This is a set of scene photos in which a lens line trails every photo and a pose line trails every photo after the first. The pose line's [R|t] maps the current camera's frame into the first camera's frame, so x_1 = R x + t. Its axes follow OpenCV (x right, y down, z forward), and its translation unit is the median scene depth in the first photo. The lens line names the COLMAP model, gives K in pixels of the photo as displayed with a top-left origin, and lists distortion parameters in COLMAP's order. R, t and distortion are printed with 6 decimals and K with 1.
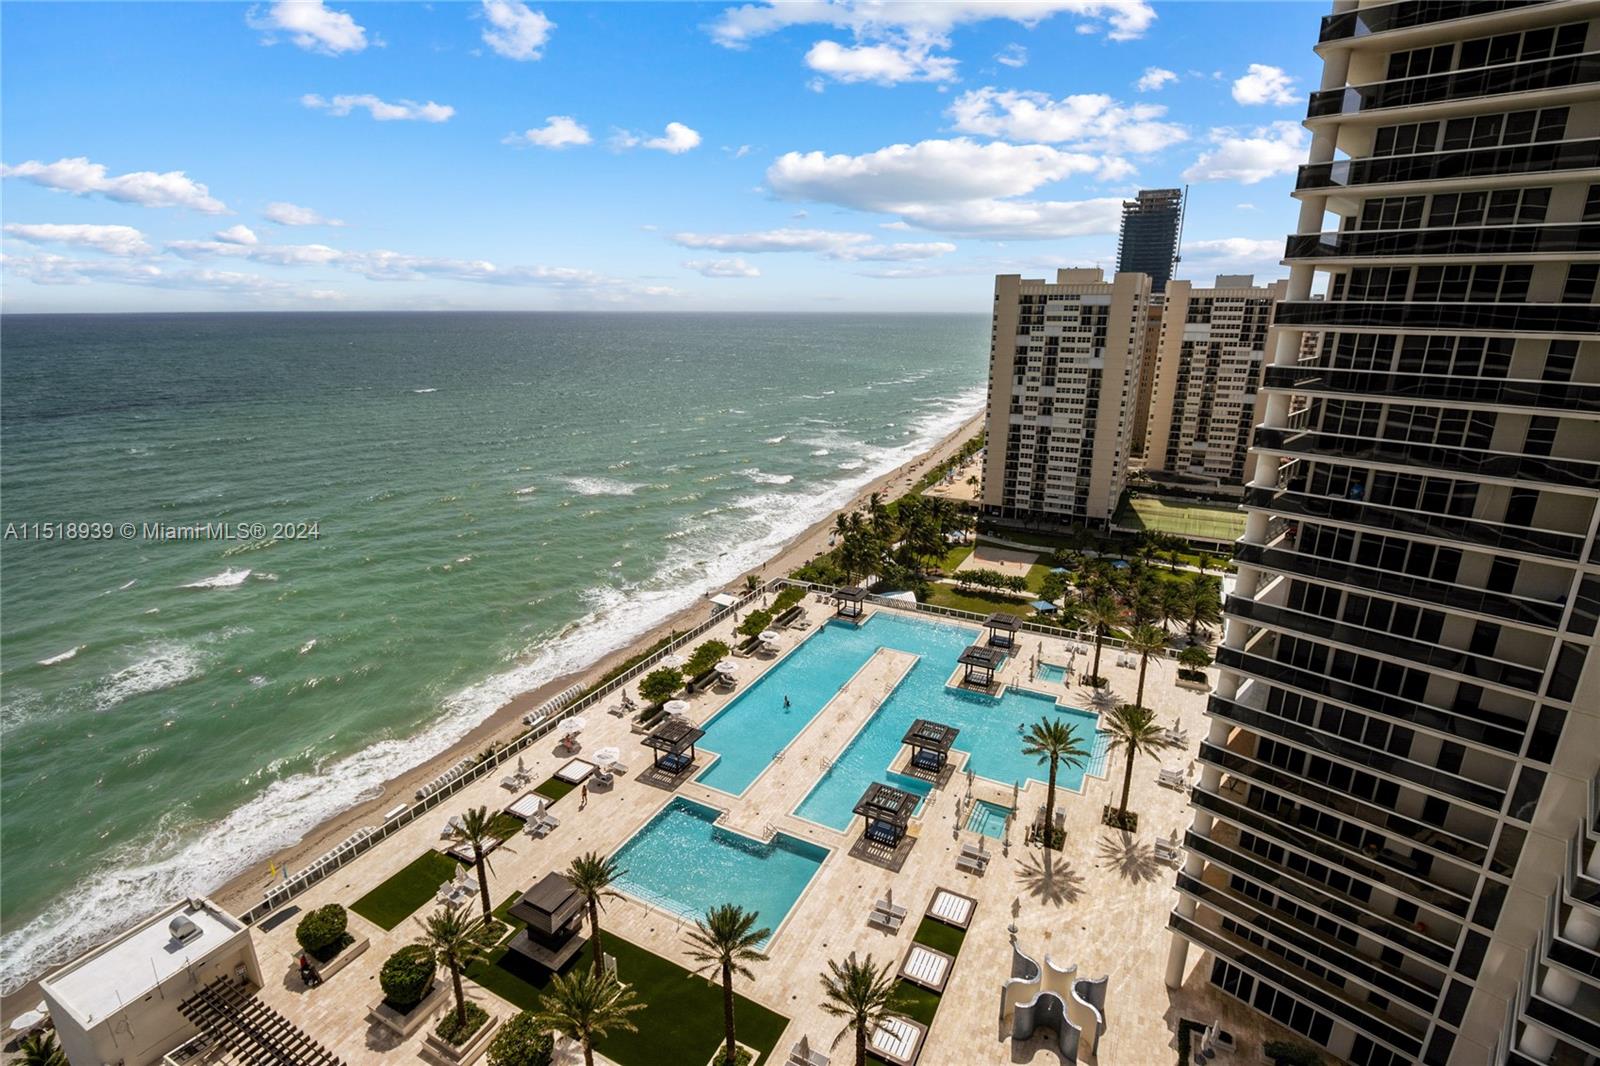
lens RADIAL K [[742.7, 0, 805.6], [0, 742.7, 531.5], [0, 0, 1]] dist [-0.002240, -0.010992]
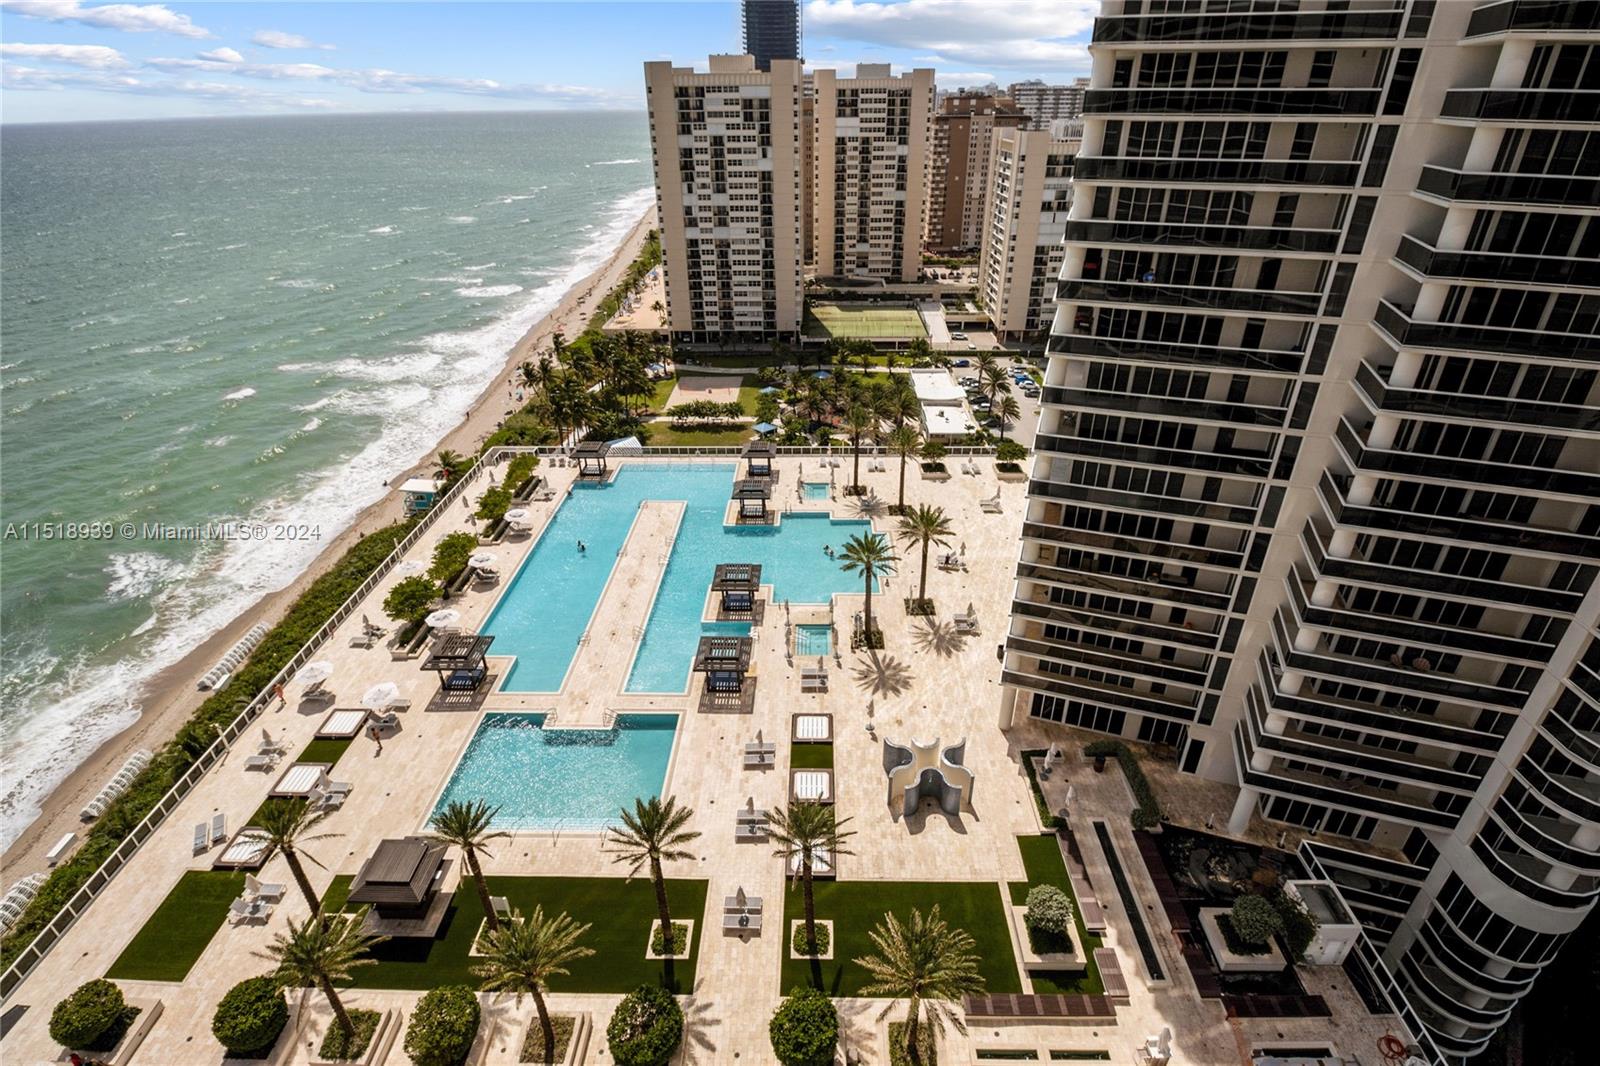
lens RADIAL K [[773.4, 0, 800.0], [0, 773.4, 533.0], [0, 0, 1]] dist [-0.010195, -0.001669]
pose [[0.897799, -0.222079, 0.380313, -0.098483], [0.135610, 0.960997, 0.241030, -0.012194], [-0.419007, -0.164822, 0.892898, 0.045812]]
